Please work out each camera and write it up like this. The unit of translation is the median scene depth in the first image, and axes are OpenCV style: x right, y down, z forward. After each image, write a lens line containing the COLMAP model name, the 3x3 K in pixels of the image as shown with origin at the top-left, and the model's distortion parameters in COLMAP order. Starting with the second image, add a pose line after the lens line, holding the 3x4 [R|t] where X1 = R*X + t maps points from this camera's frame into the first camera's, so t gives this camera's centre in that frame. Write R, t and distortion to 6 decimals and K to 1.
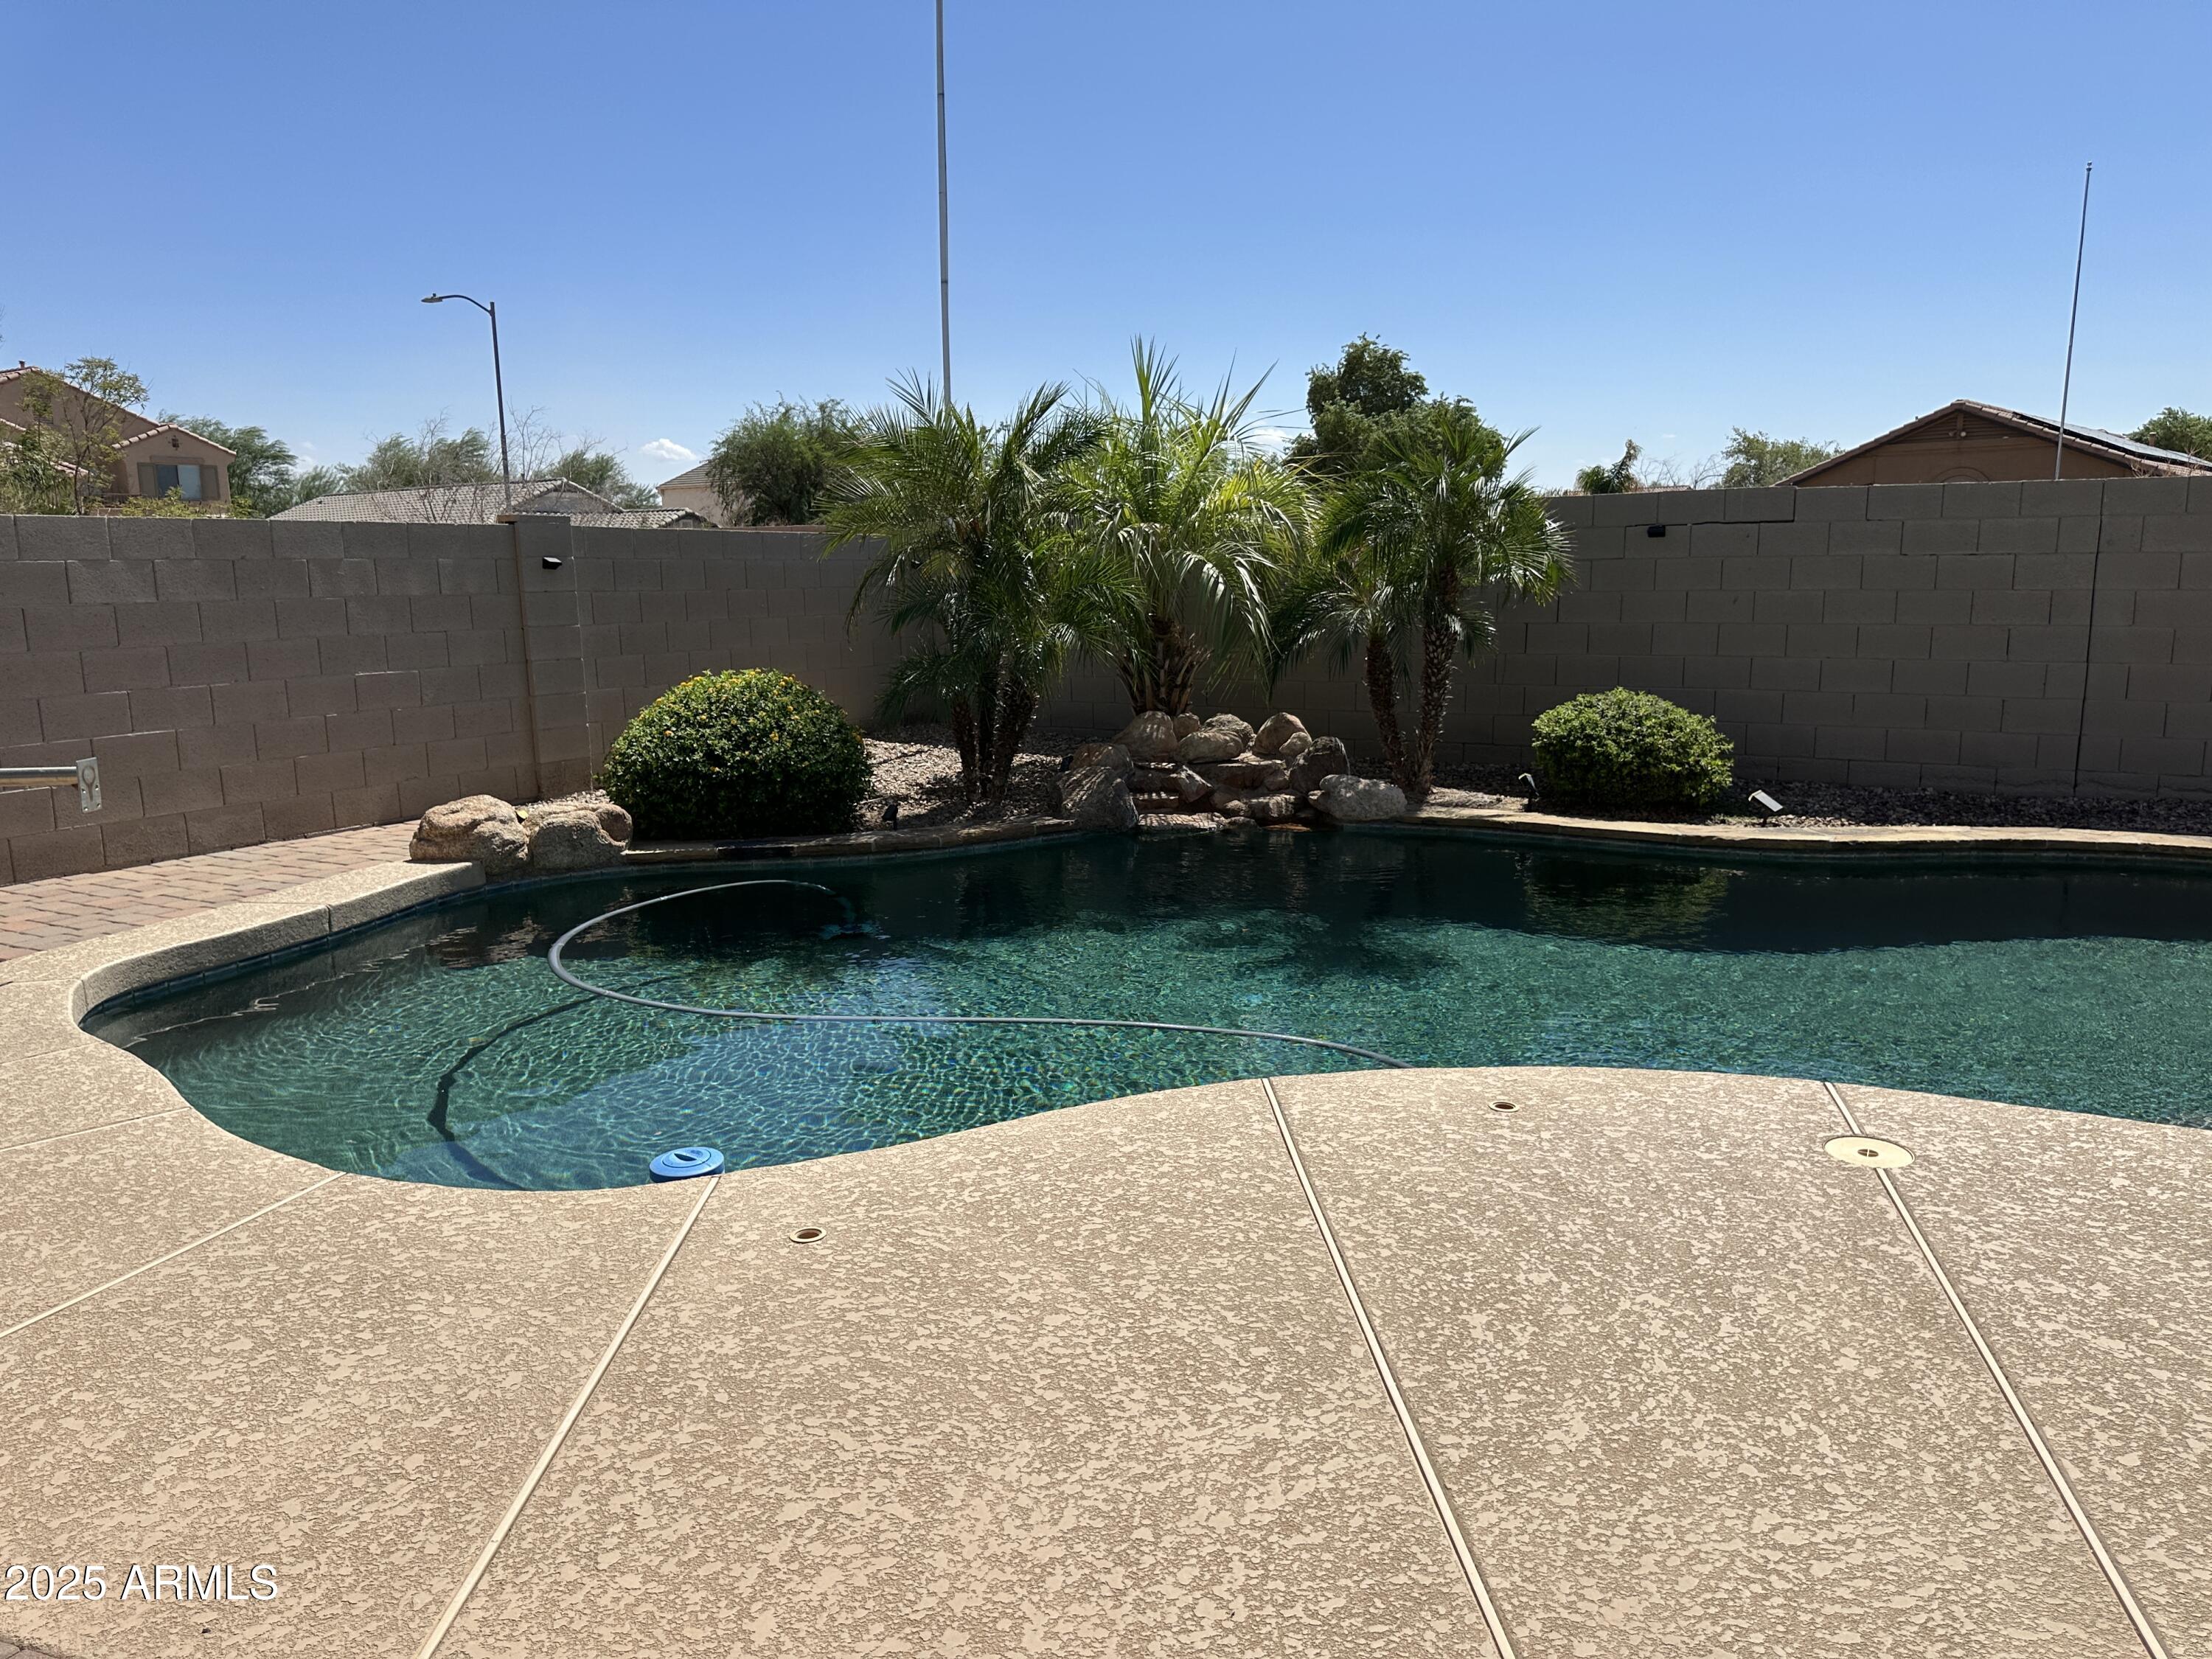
lens RADIAL K [[1540.4, 0, 1109.2], [0, 1540.4, 828.6], [0, 0, 1]] dist [0.052612, -0.006524]
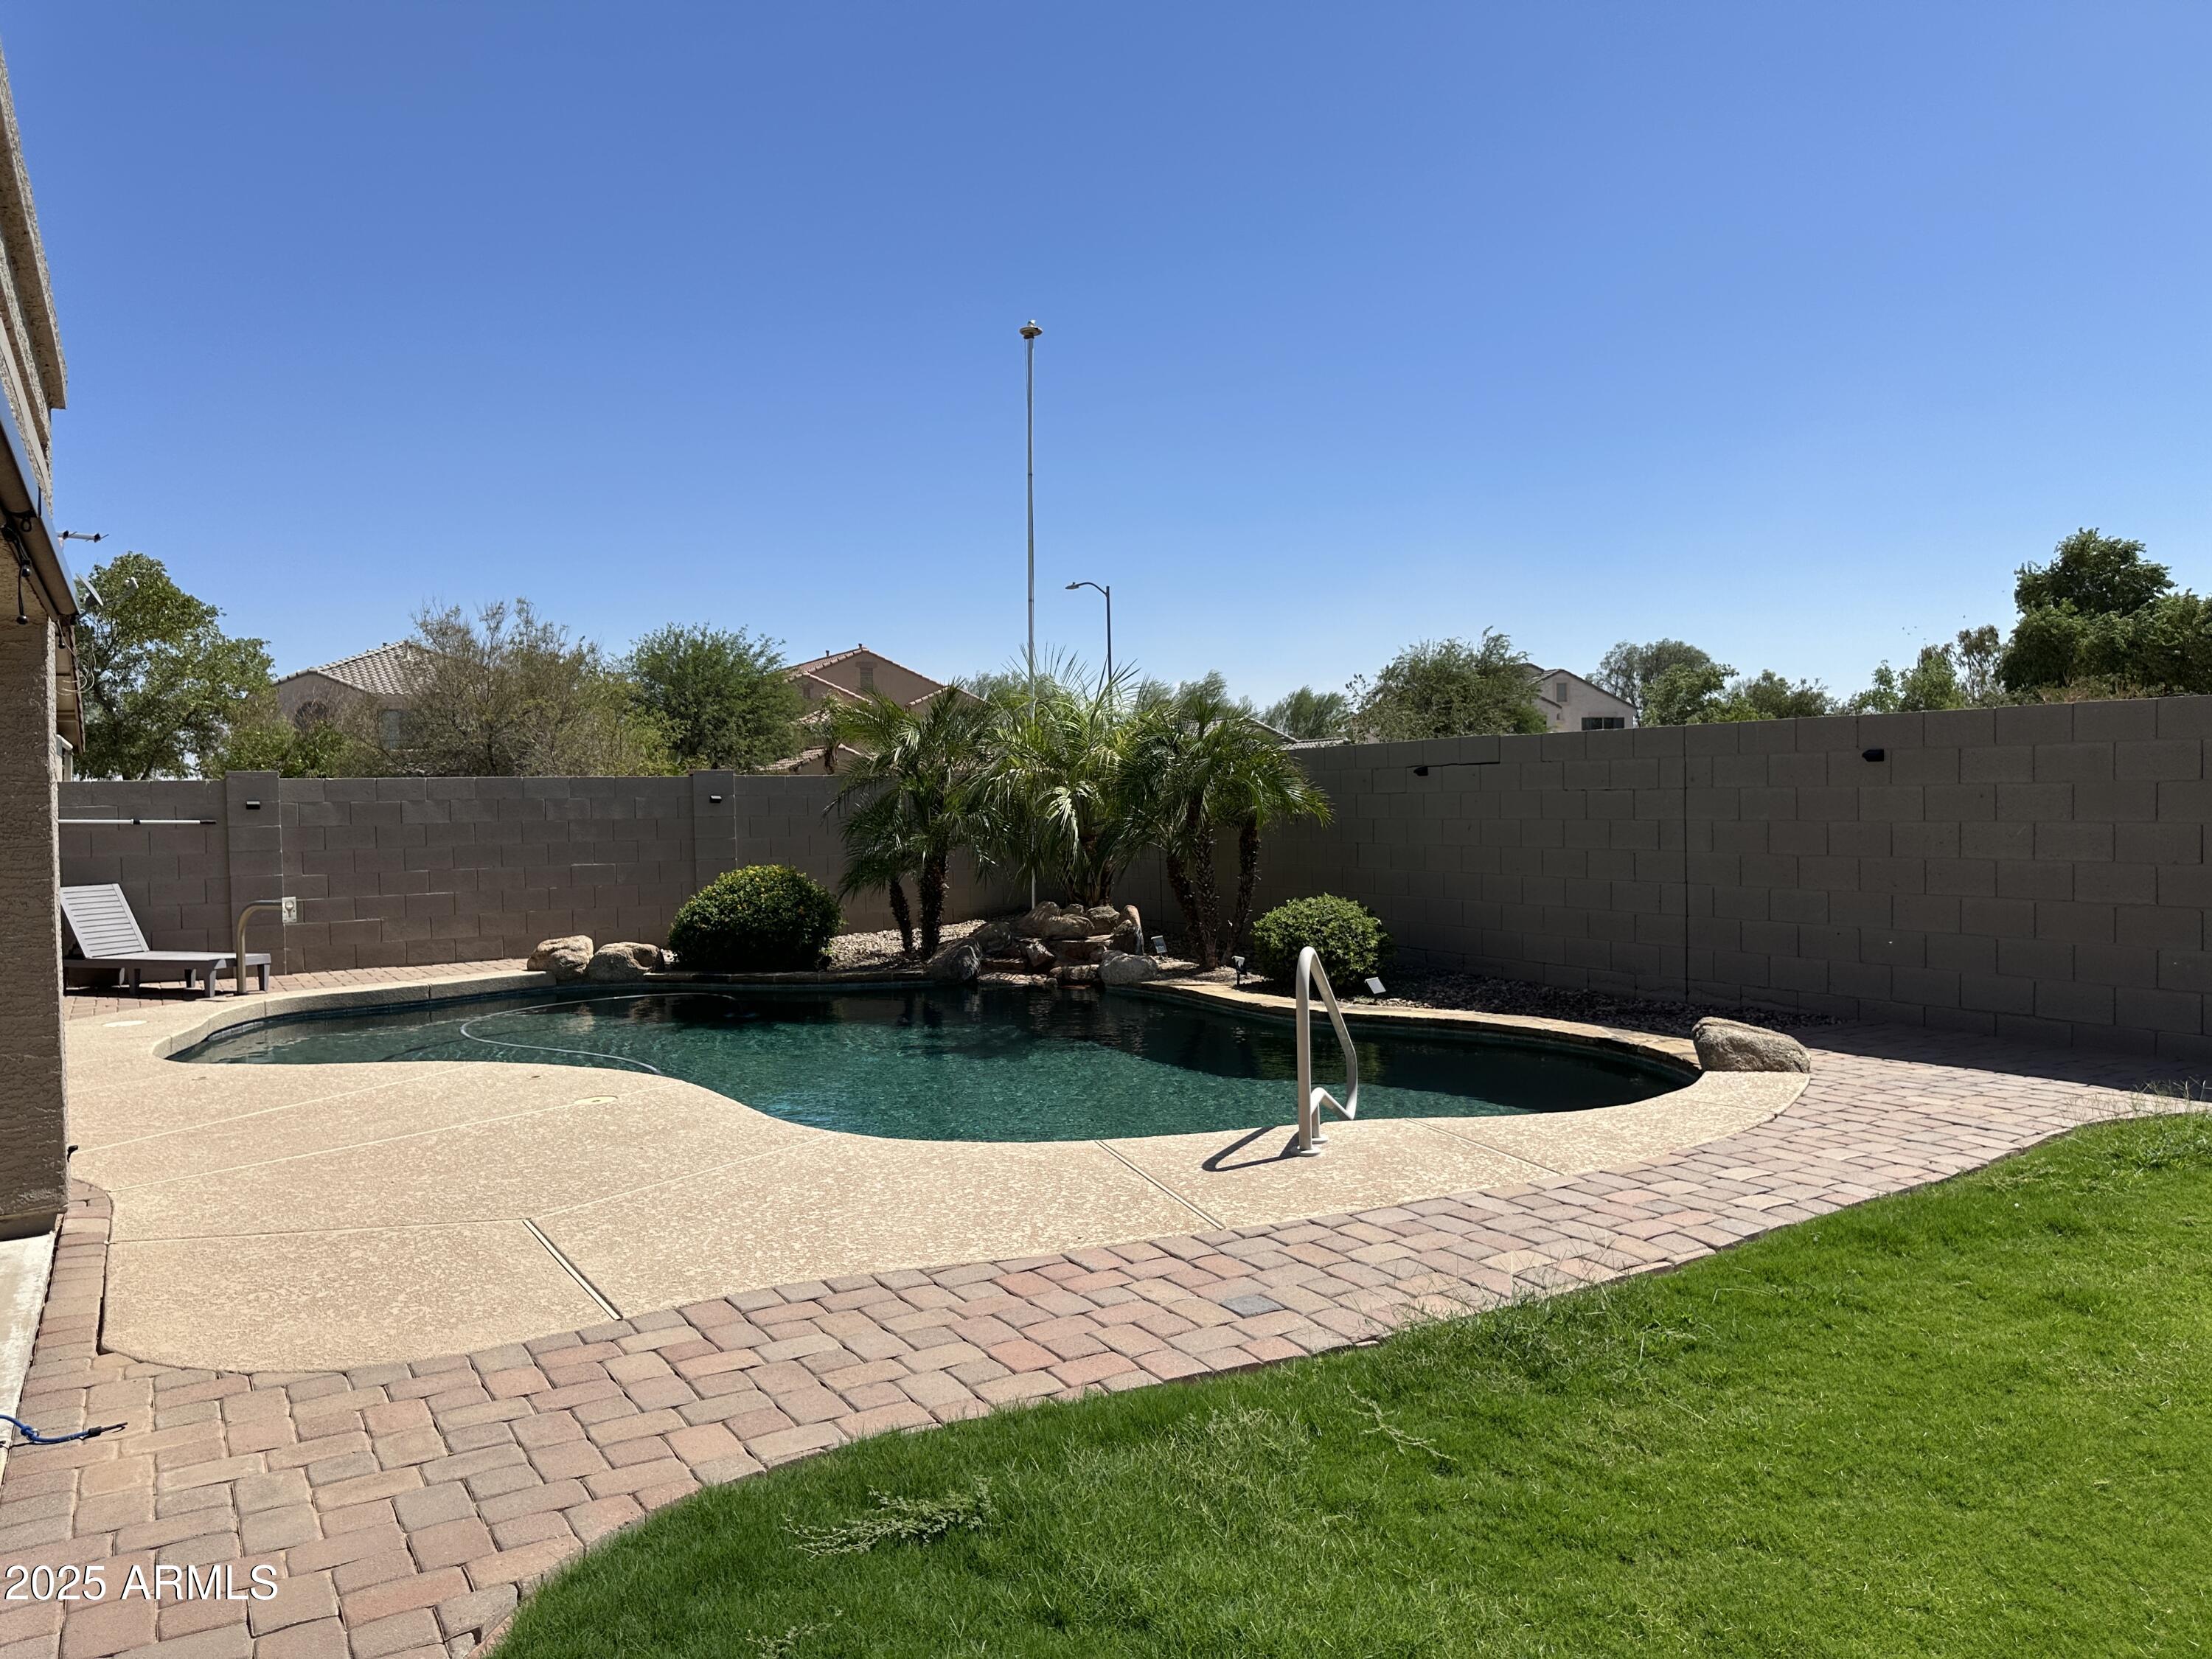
lens RADIAL K [[1540.4, 0, 1109.2], [0, 1540.4, 829.8], [0, 0, 1]] dist [0.052612, -0.006524]
pose [[0.877661, 0.006252, -0.479241, 0.827684], [-0.073100, 0.989962, -0.120959, 0.024522], [0.473674, 0.141194, 0.869308, -0.193111]]
